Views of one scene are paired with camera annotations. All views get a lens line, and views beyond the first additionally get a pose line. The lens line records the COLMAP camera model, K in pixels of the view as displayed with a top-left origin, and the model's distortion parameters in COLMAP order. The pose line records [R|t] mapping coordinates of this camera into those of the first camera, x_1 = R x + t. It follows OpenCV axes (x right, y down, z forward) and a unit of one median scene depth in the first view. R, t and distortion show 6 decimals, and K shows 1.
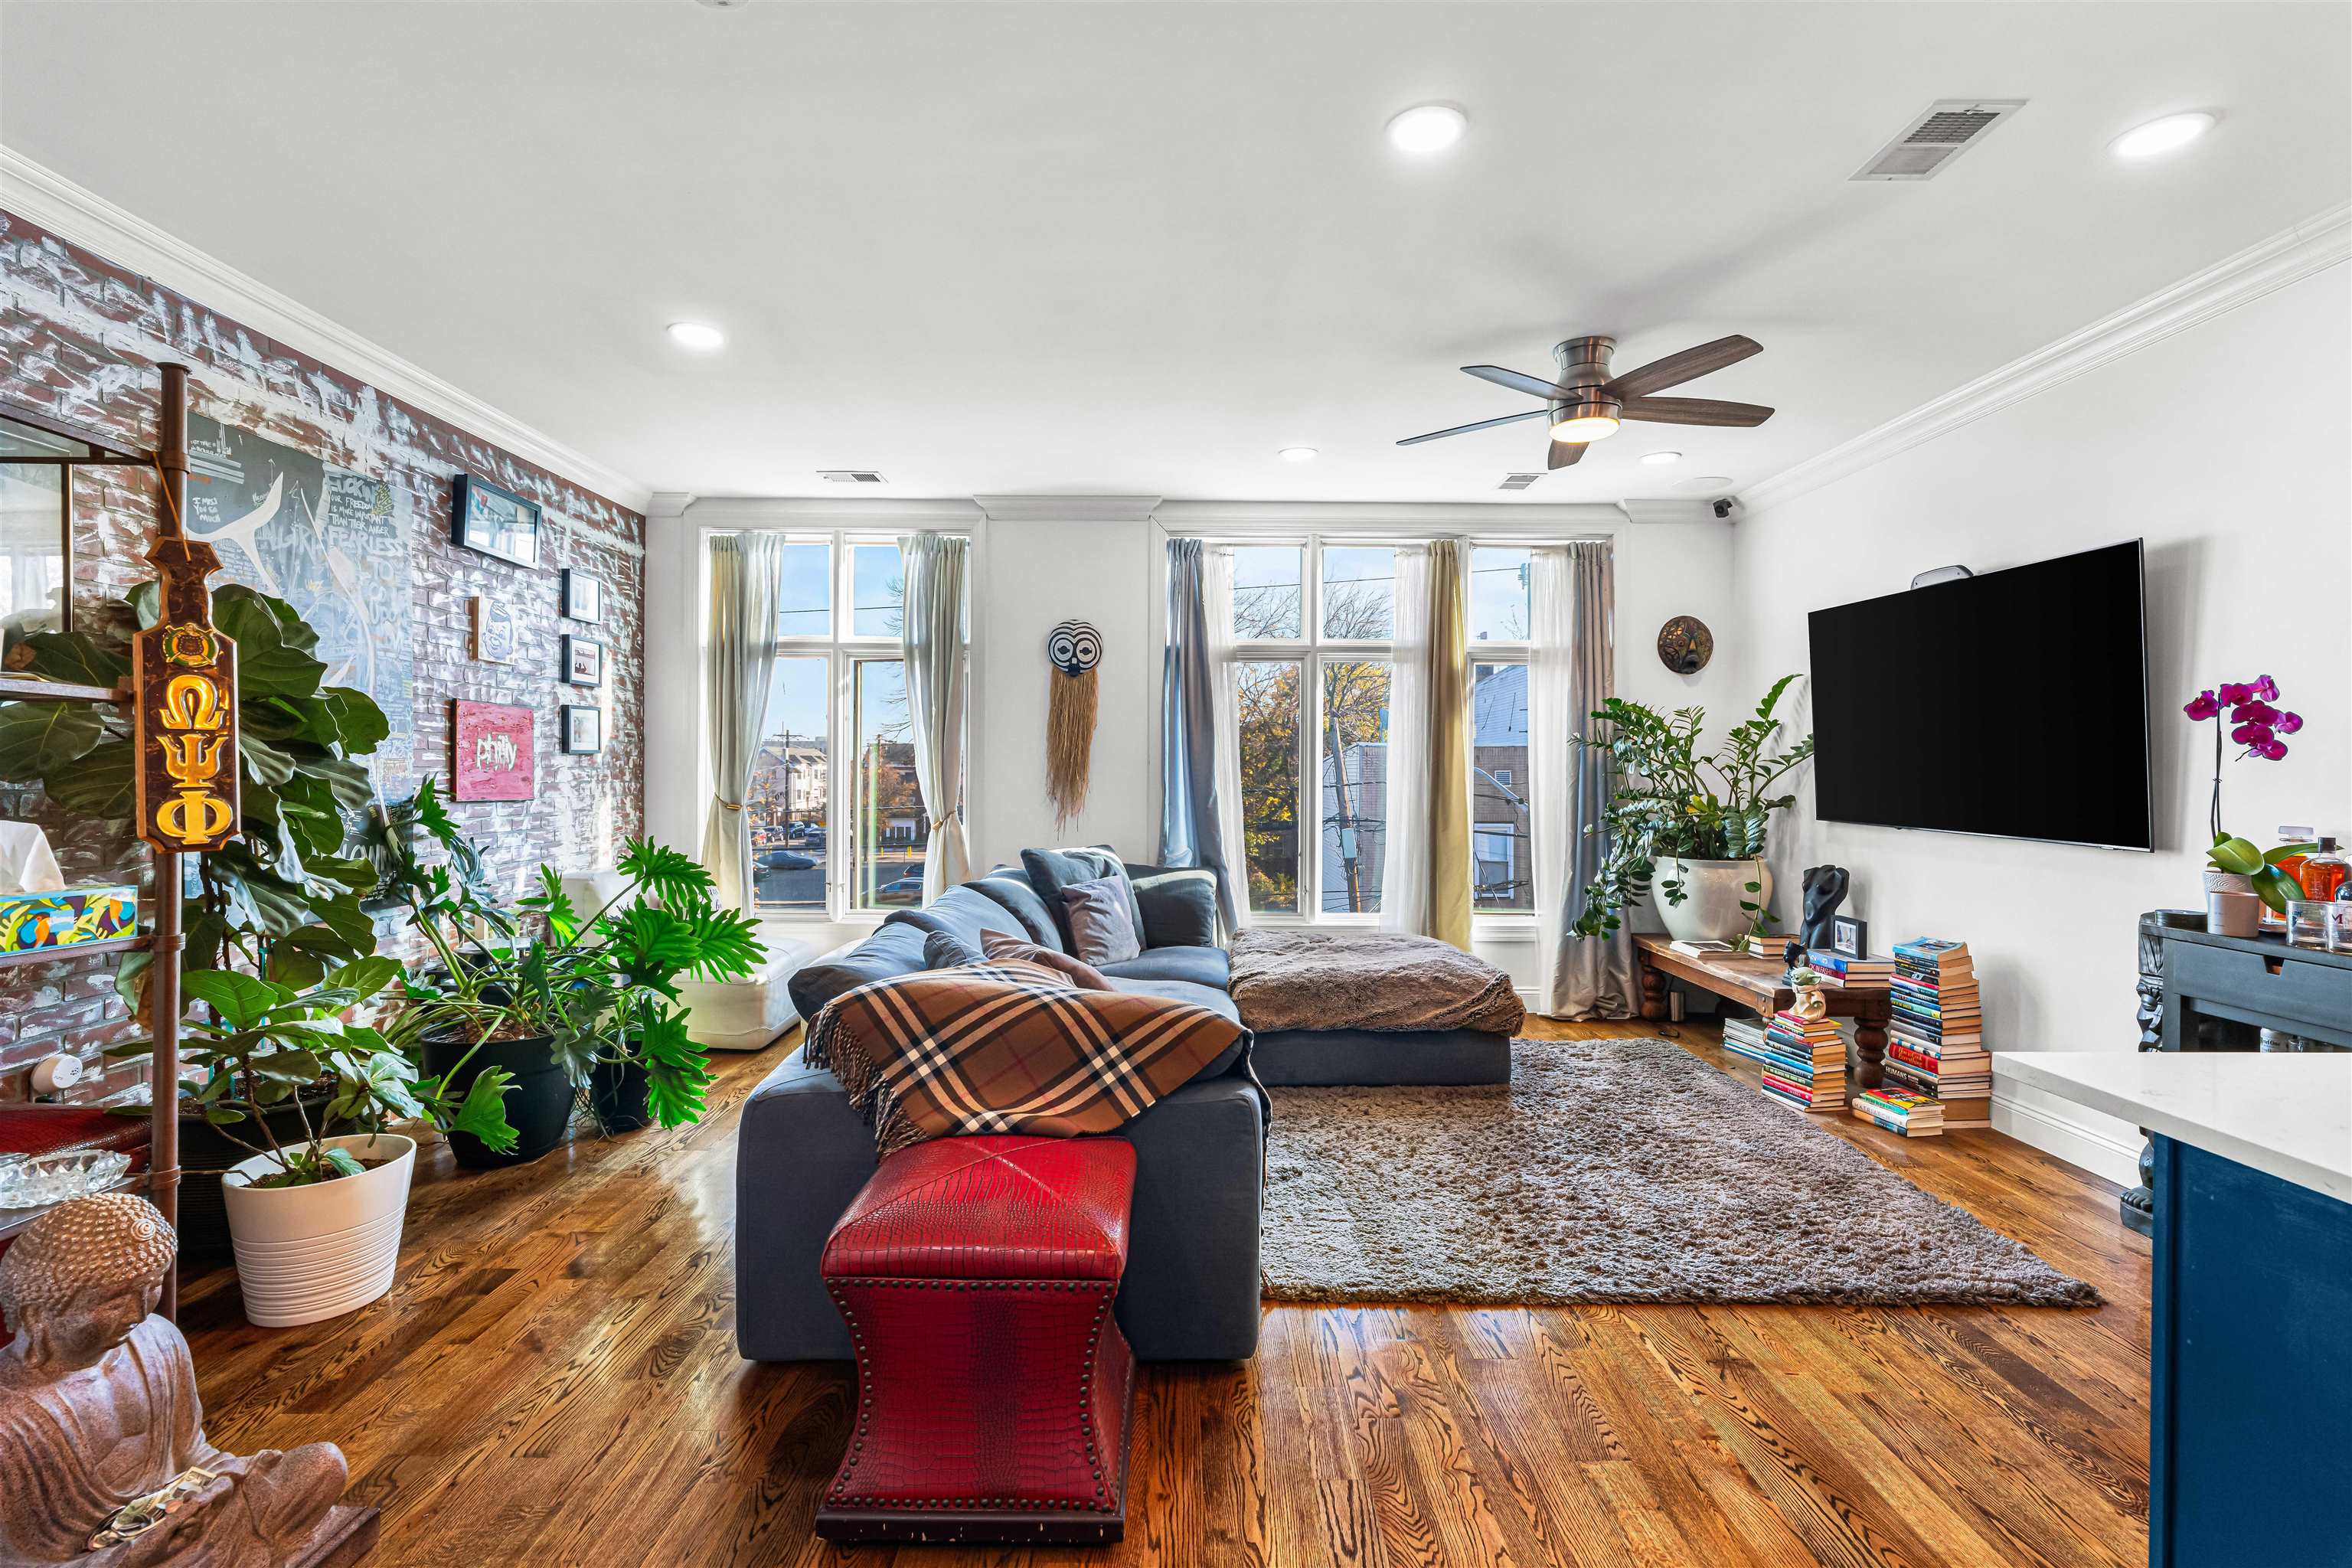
lens RADIAL K [[1072.1, 0, 1171.5], [0, 1072.1, 771.8], [0, 0, 1]] dist [0.005445, -0.000489]
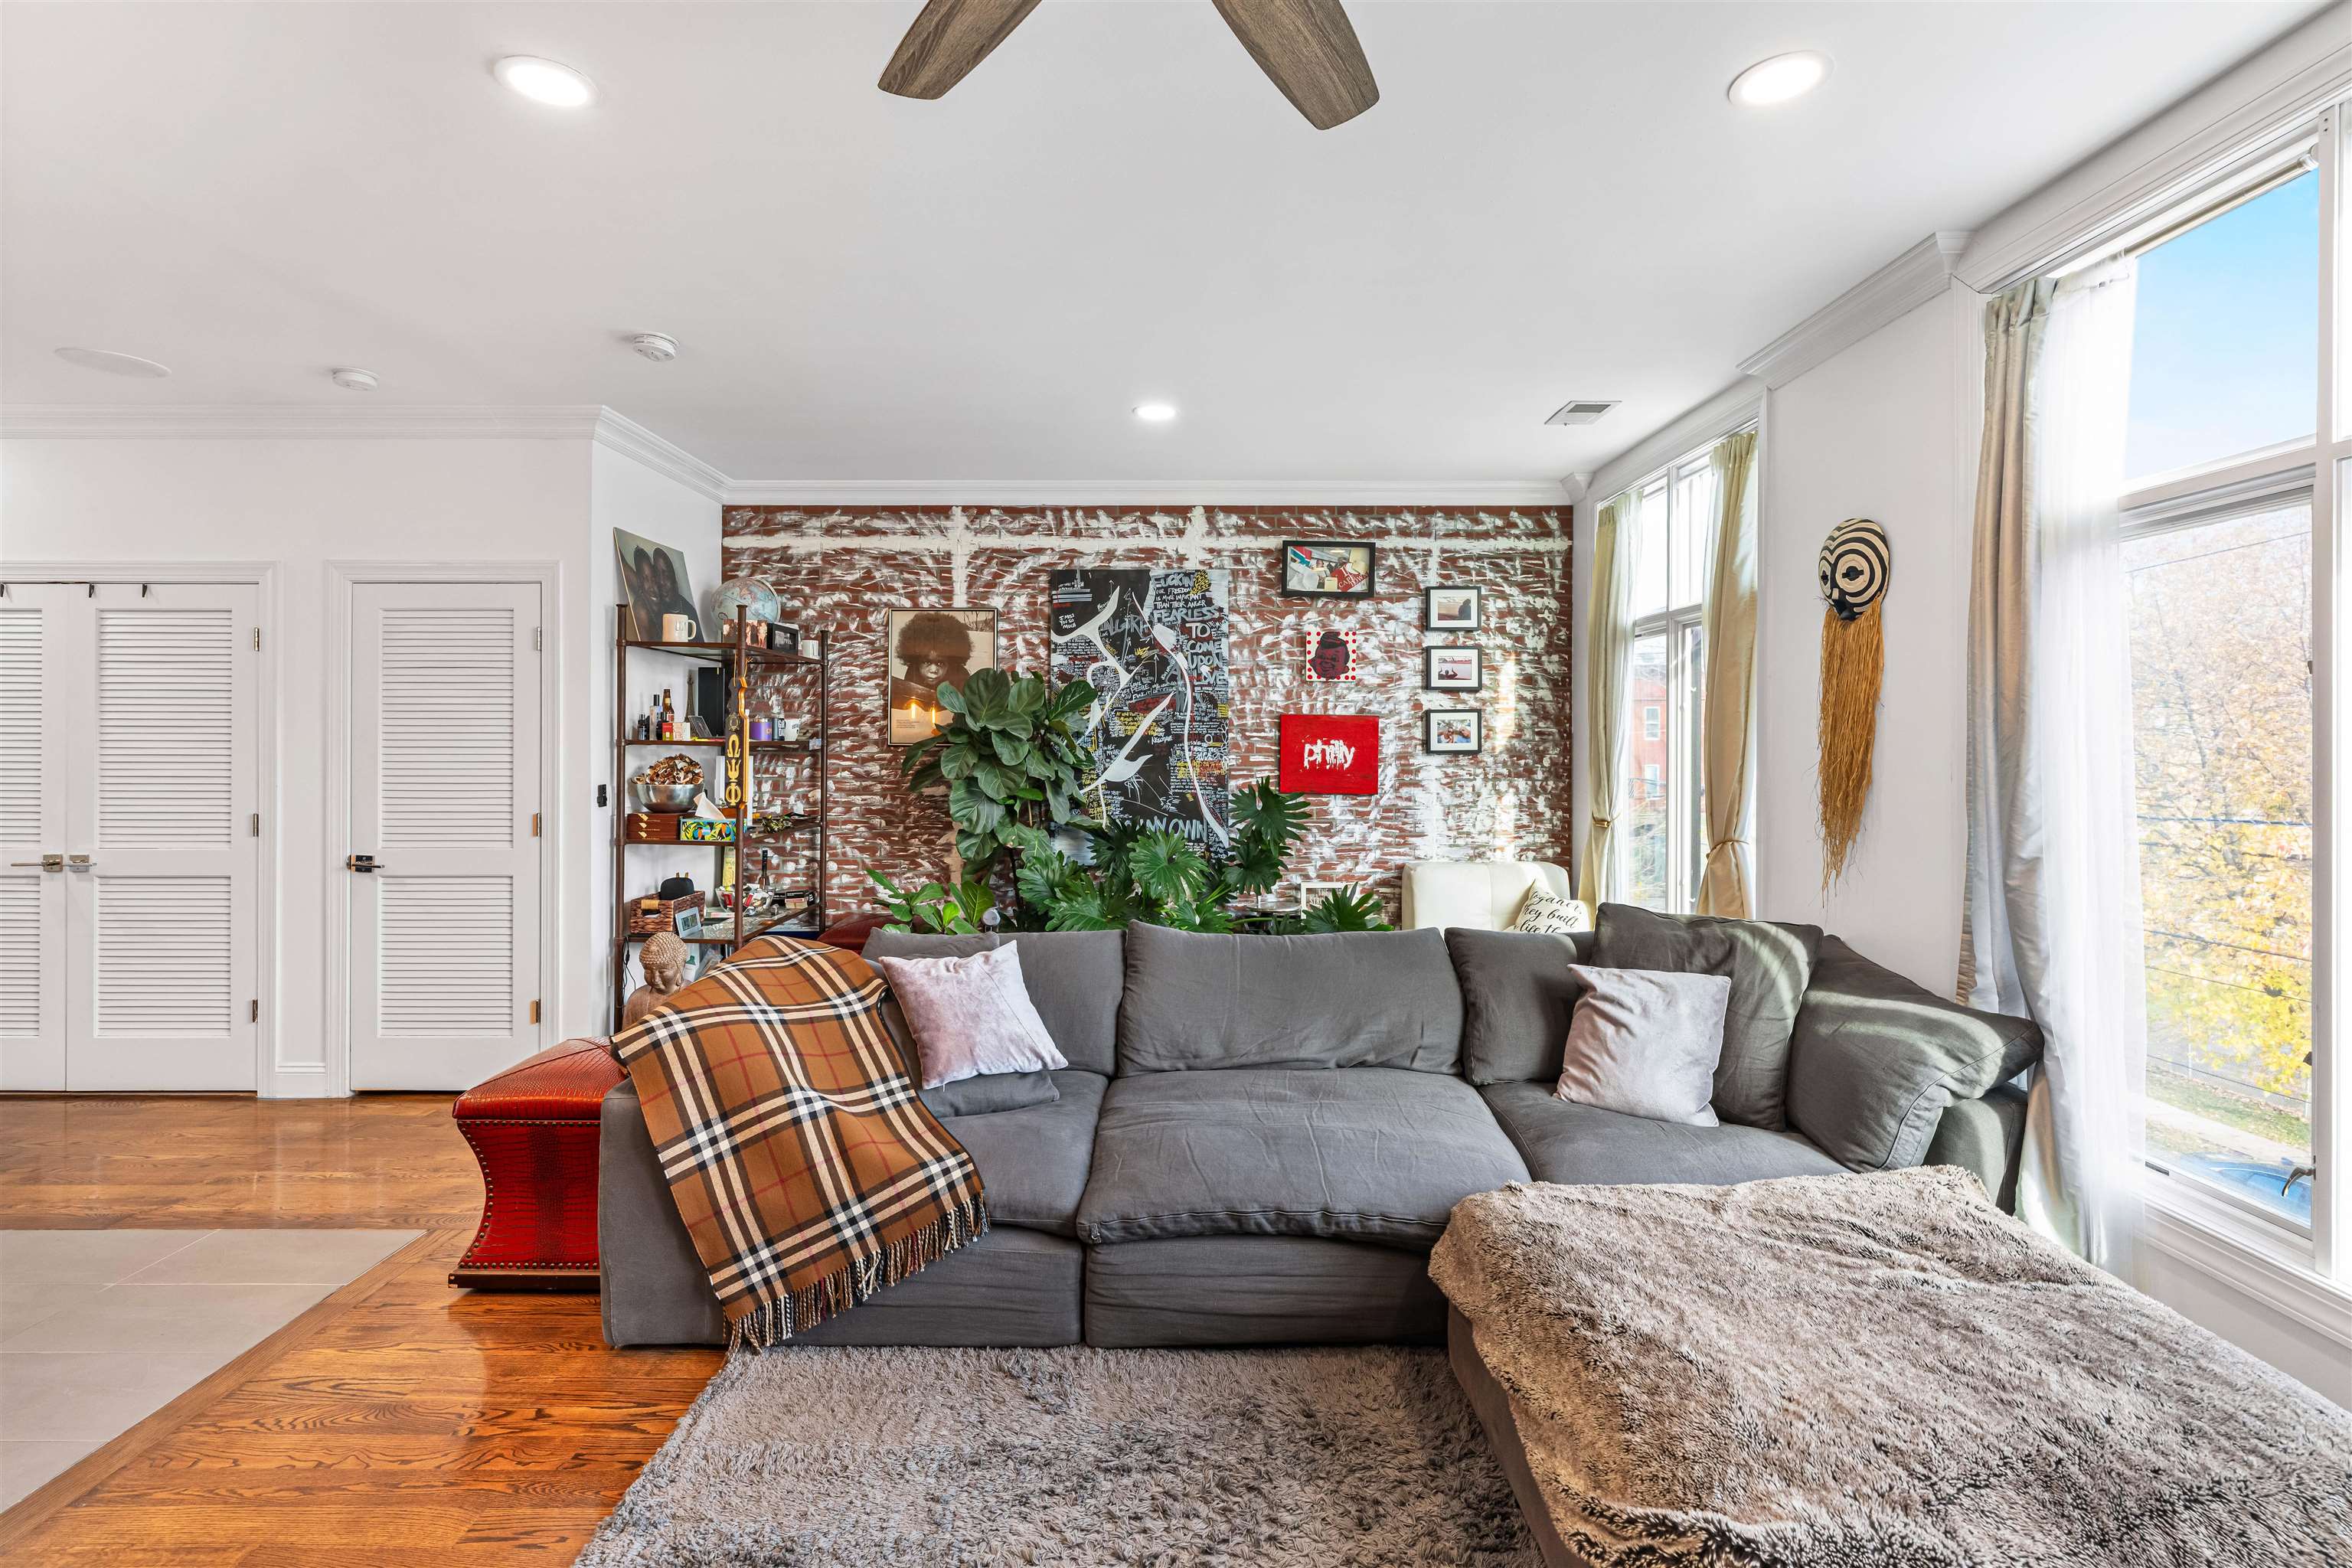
lens RADIAL K [[1072.1, 0, 1172.4], [0, 1072.1, 742.7], [0, 0, 1]] dist [0.005445, -0.000489]
pose [[-0.015868, 0.000371, -0.999874, 0.572363], [-0.003168, 0.999995, 0.000421, -0.029665], [0.999869, 0.003174, -0.015867, 0.792157]]
